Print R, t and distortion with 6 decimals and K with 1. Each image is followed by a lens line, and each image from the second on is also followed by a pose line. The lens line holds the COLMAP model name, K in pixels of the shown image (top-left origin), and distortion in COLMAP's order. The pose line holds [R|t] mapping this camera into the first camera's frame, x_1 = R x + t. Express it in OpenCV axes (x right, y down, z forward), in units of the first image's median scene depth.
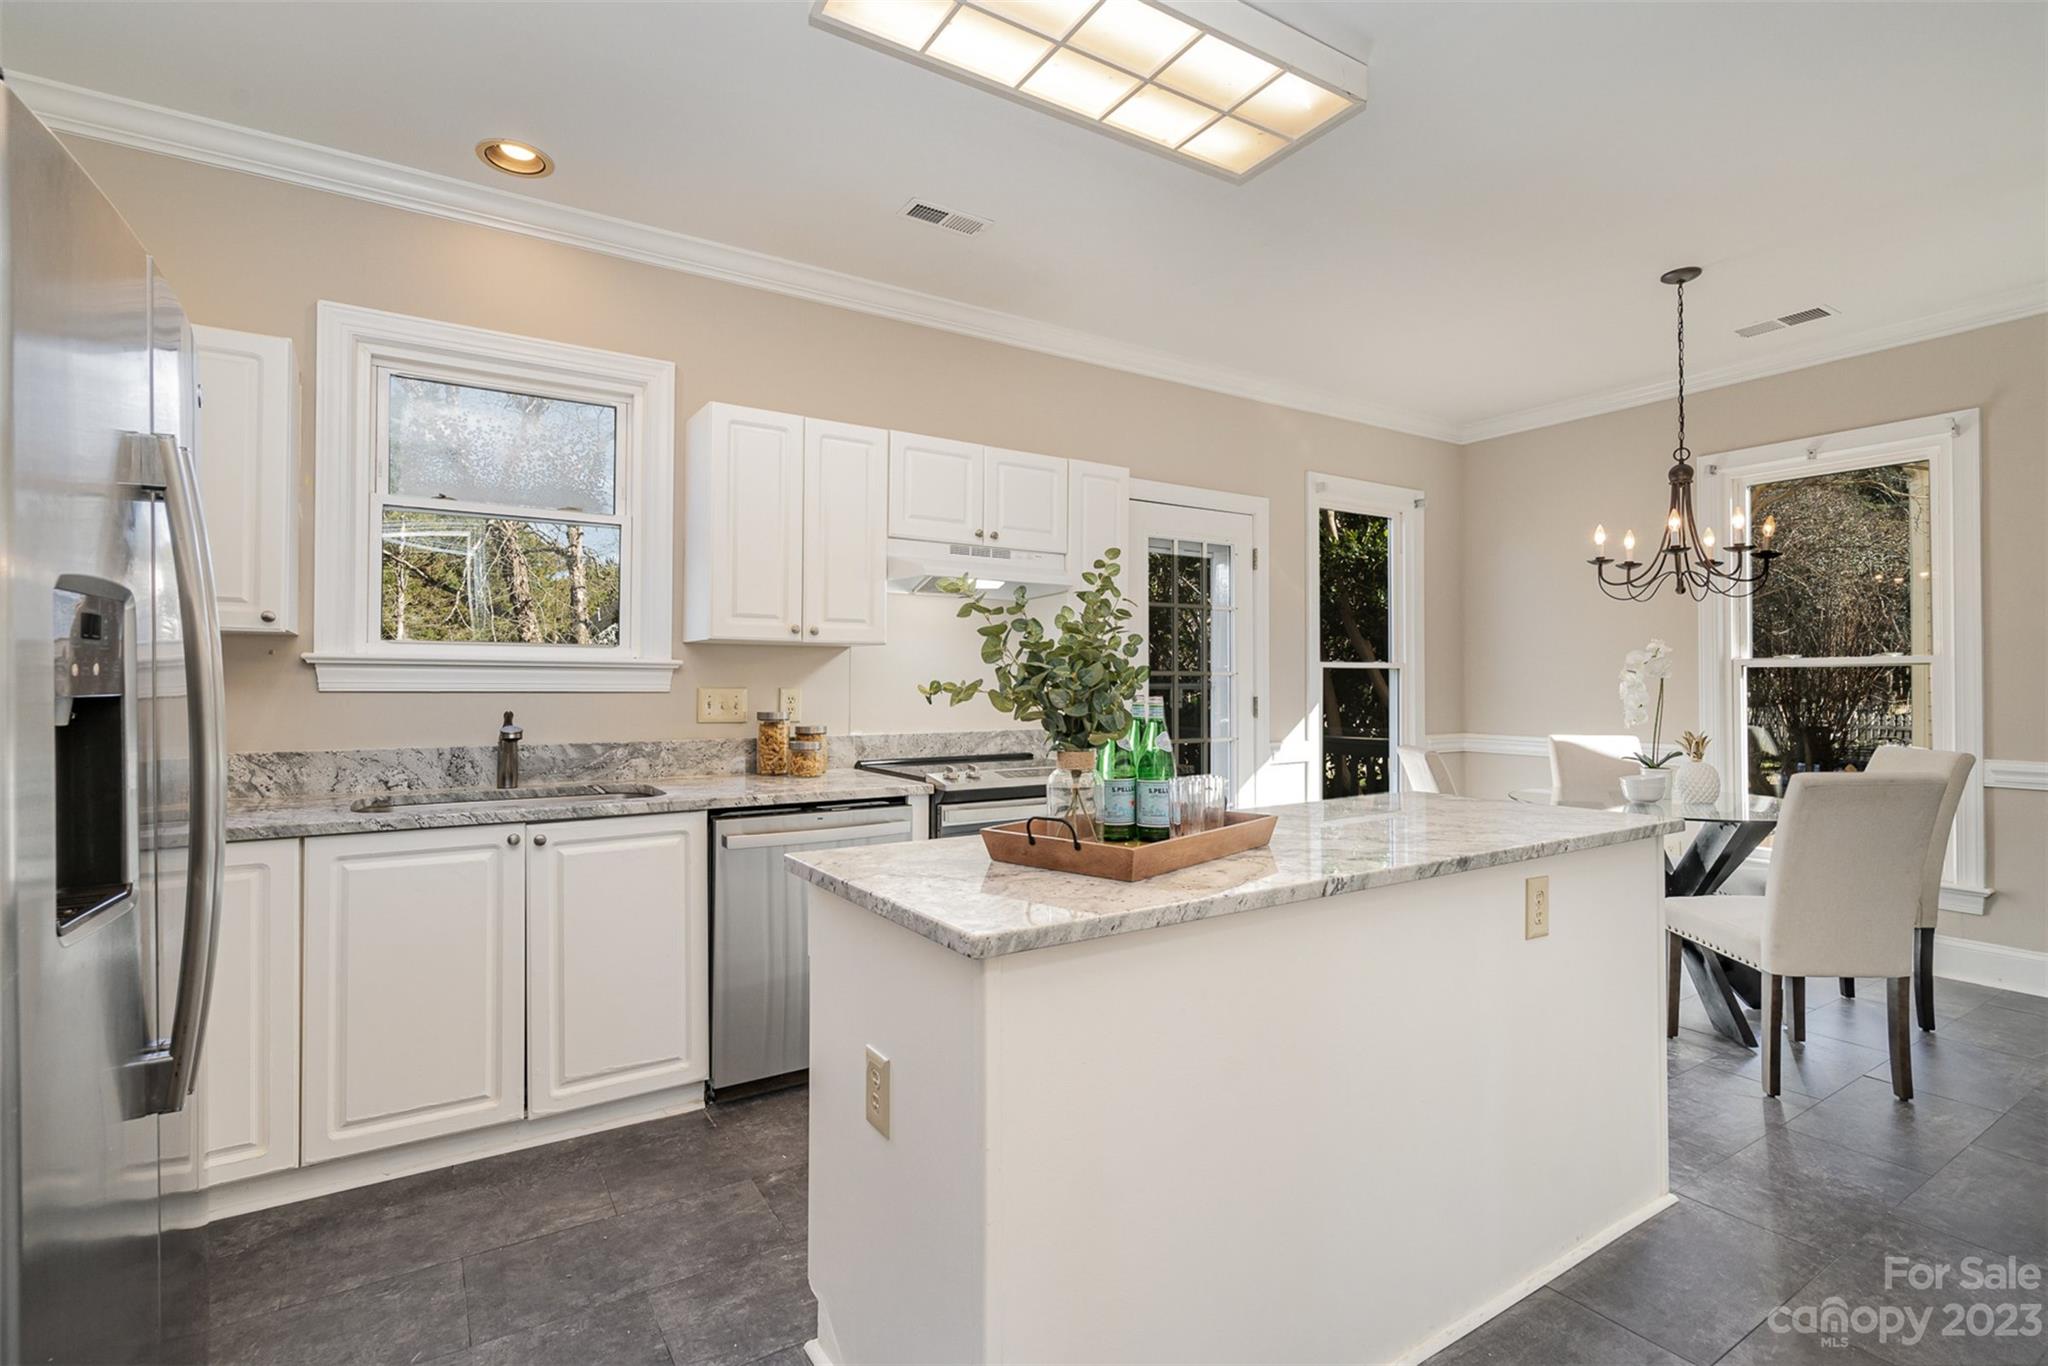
lens RADIAL K [[948.2, 0, 1020.7], [0, 948.2, 676.5], [0, 0, 1]] dist [0.001927, 0.000263]
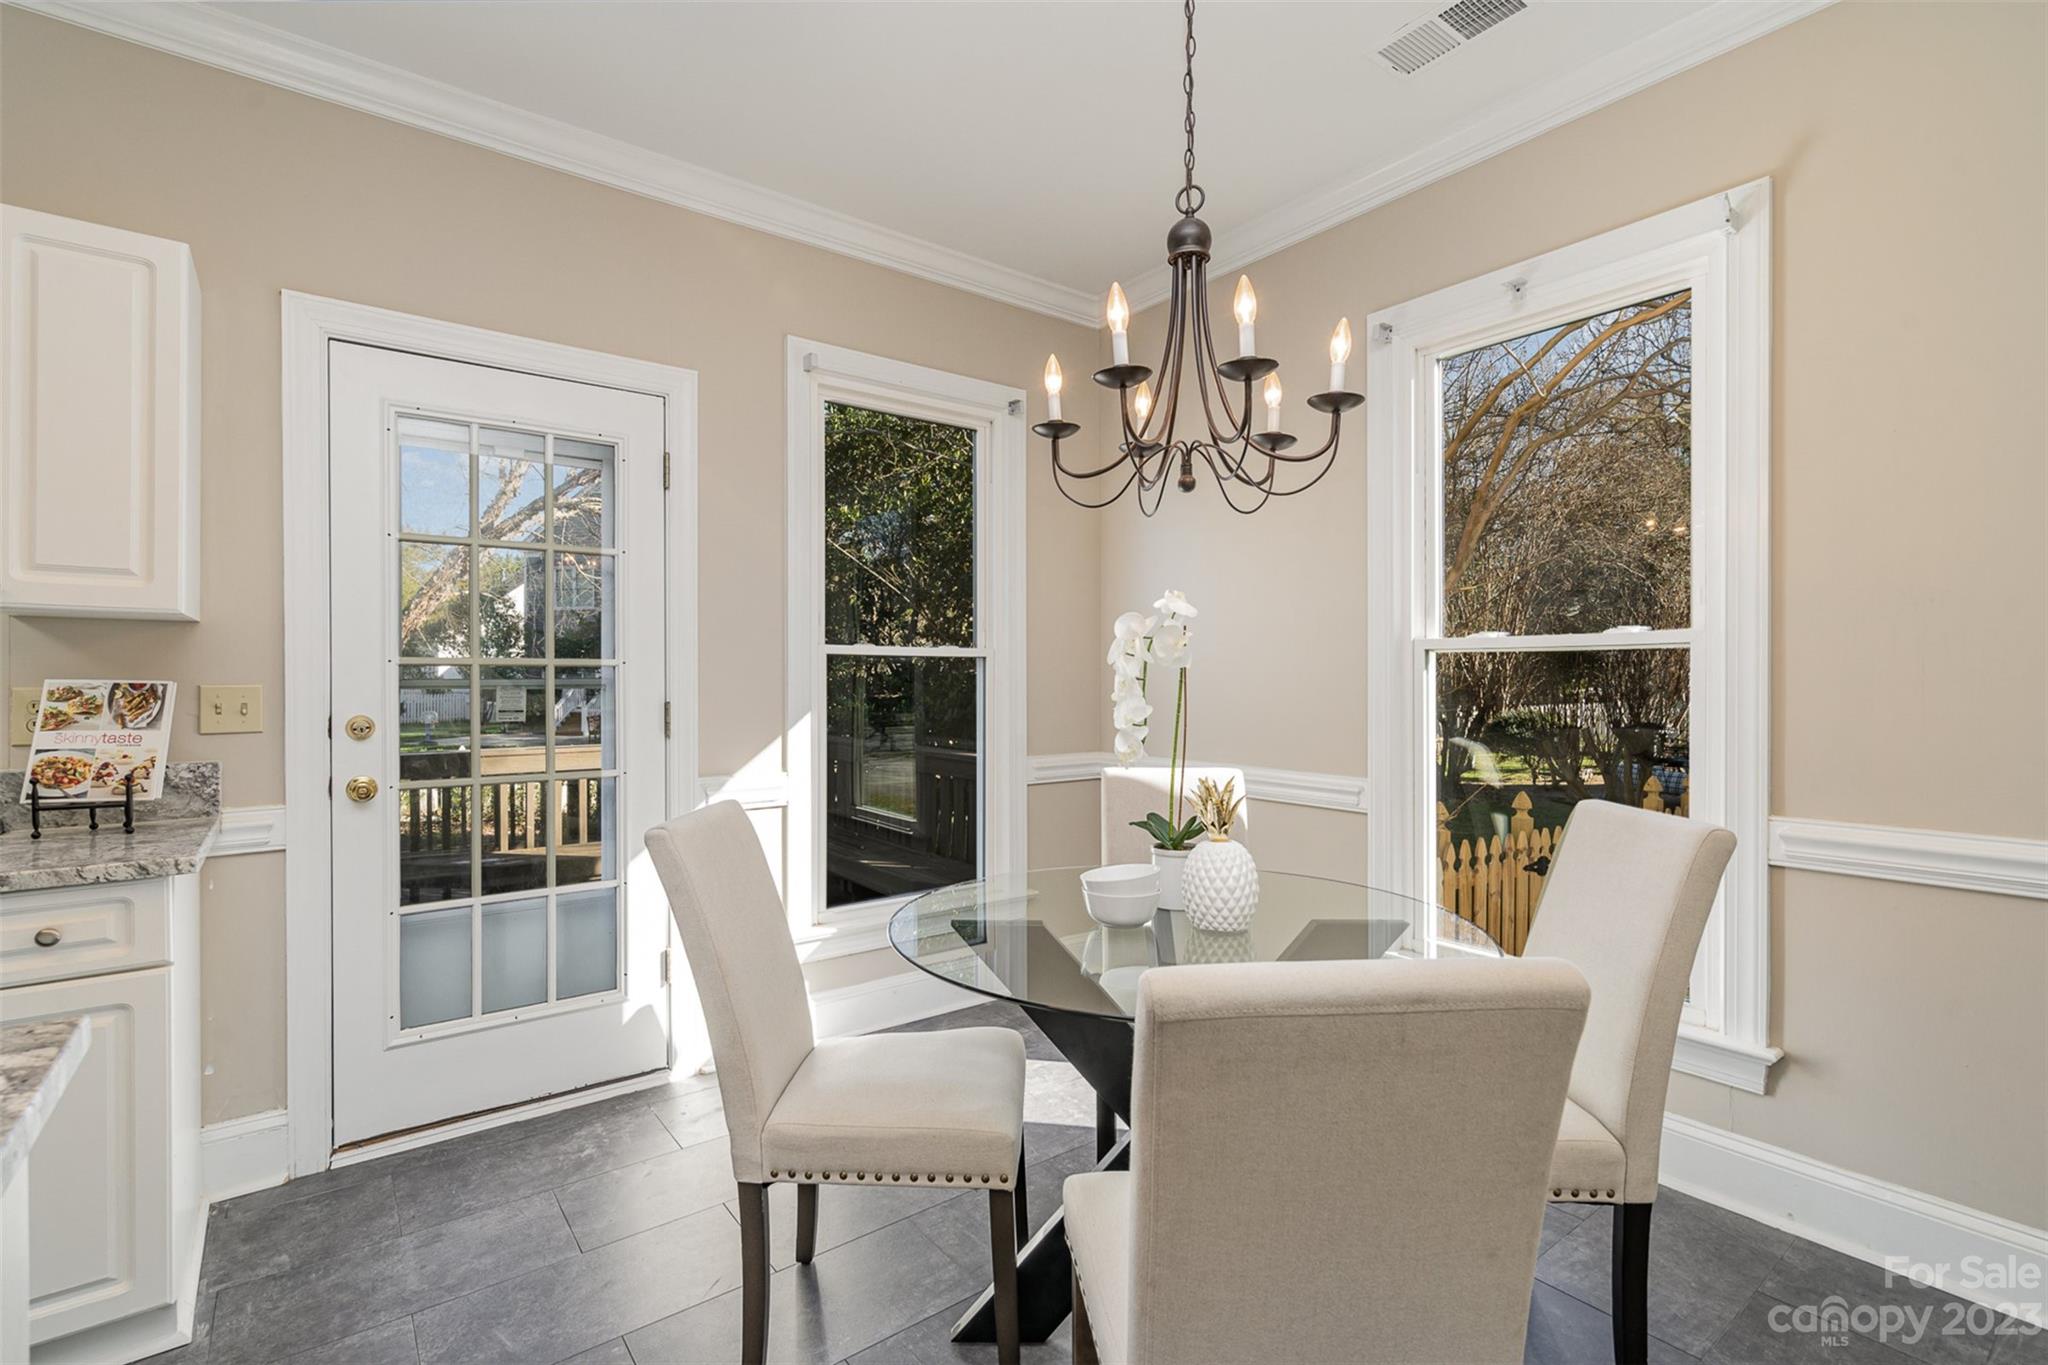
lens RADIAL K [[948.2, 0, 1016.3], [0, 948.2, 687.0], [0, 0, 1]] dist [0.001927, 0.000263]
pose [[0.995547, -0.001578, 0.094249, 0.571054], [0.000038, 0.999866, 0.016346, 0.003611], [-0.094263, -0.016270, 0.995414, 0.535390]]
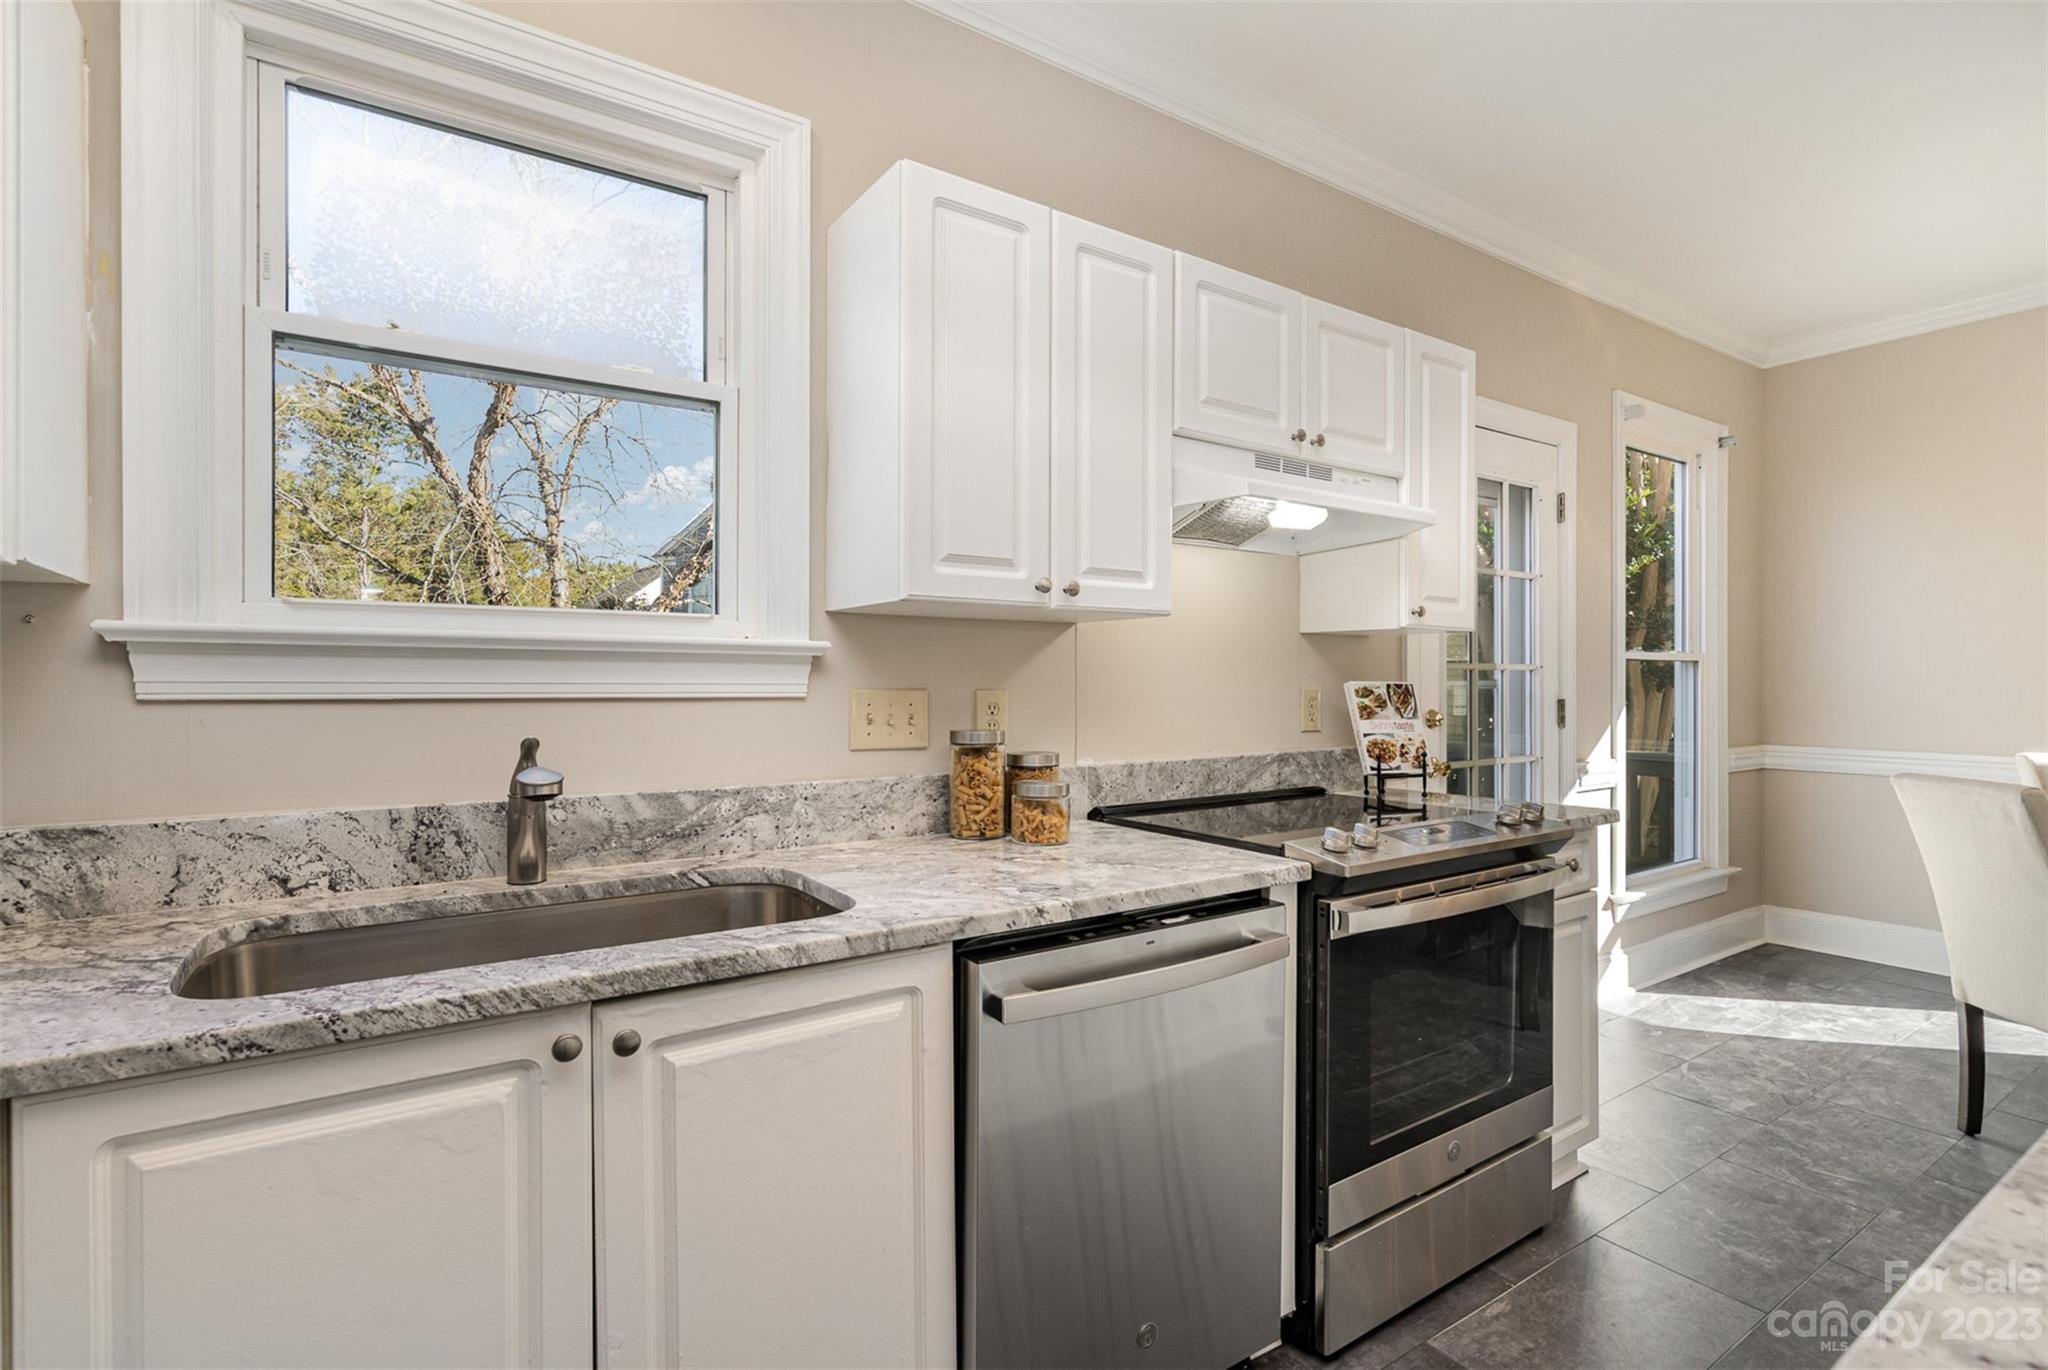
lens RADIAL K [[948.2, 0, 1038.5], [0, 948.2, 686.4], [0, 0, 1]] dist [0.001927, 0.000263]
pose [[0.999274, -0.003534, 0.037925, -0.245678], [0.003130, 0.999938, 0.010704, 0.003871], [-0.037961, -0.010577, 0.999223, 0.412258]]
